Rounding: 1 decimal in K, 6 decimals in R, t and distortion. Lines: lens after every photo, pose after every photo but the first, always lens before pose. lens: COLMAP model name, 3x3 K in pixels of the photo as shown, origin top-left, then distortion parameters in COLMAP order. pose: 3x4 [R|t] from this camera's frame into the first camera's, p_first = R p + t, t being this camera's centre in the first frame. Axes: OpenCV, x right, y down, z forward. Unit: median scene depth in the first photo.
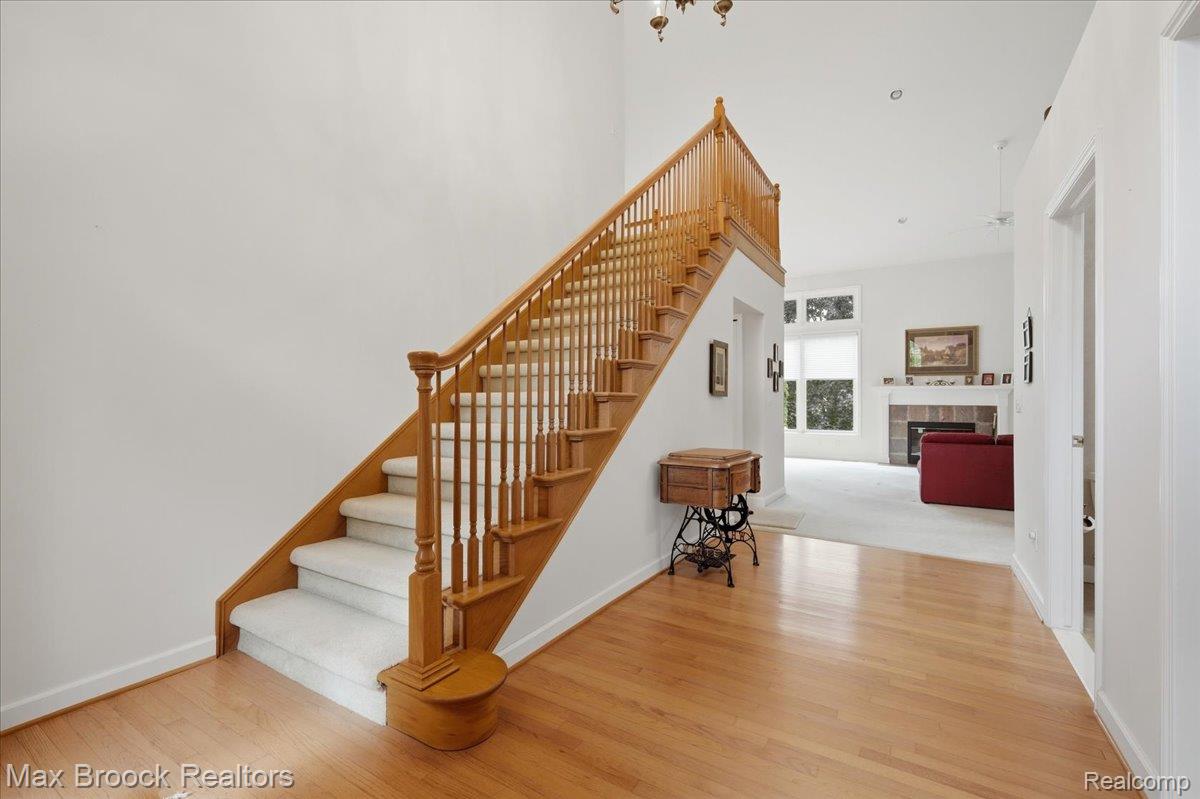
lens RADIAL K [[527.3, 0, 597.5], [0, 527.3, 400.6], [0, 0, 1]] dist [0.000362, -0.000017]
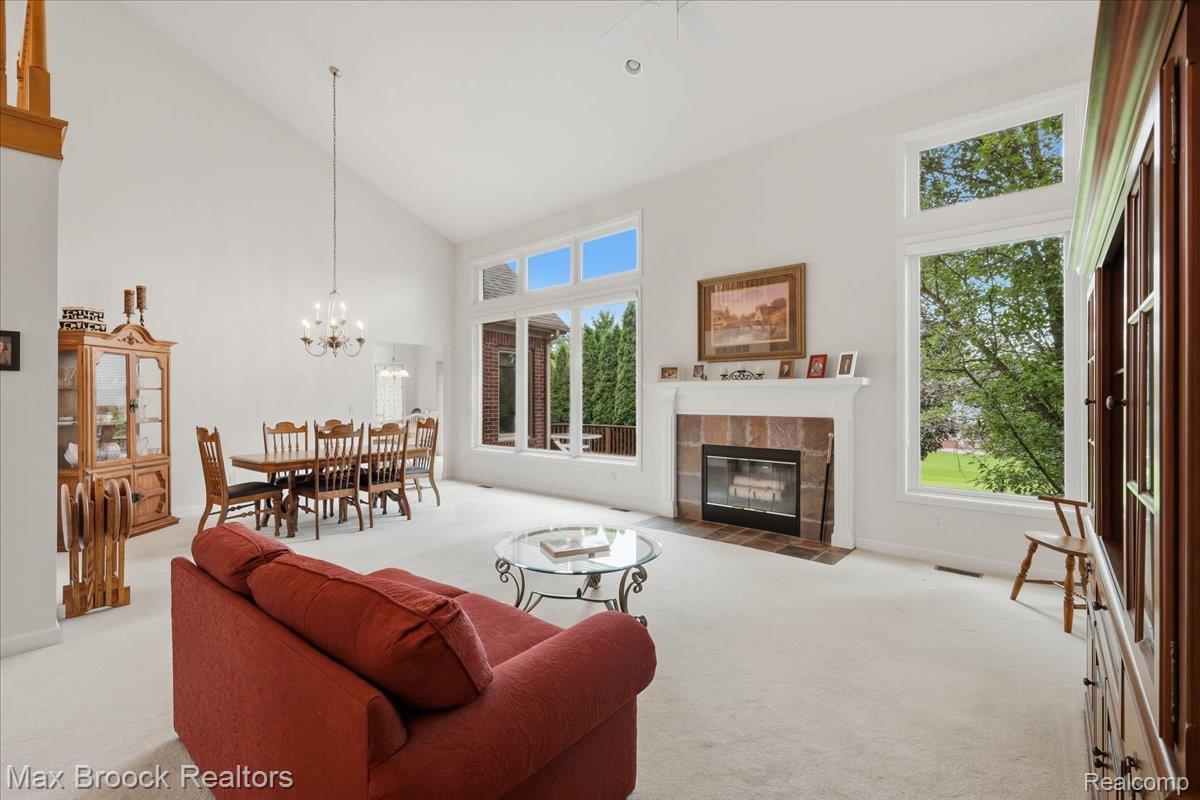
lens RADIAL K [[527.3, 0, 601.4], [0, 527.3, 399.7], [0, 0, 1]] dist [0.000362, -0.000017]
pose [[0.988358, -0.004326, -0.152087, 0.591735], [0.004705, 0.999987, 0.002130, -0.010137], [0.152076, -0.002821, 0.988365, 0.449367]]
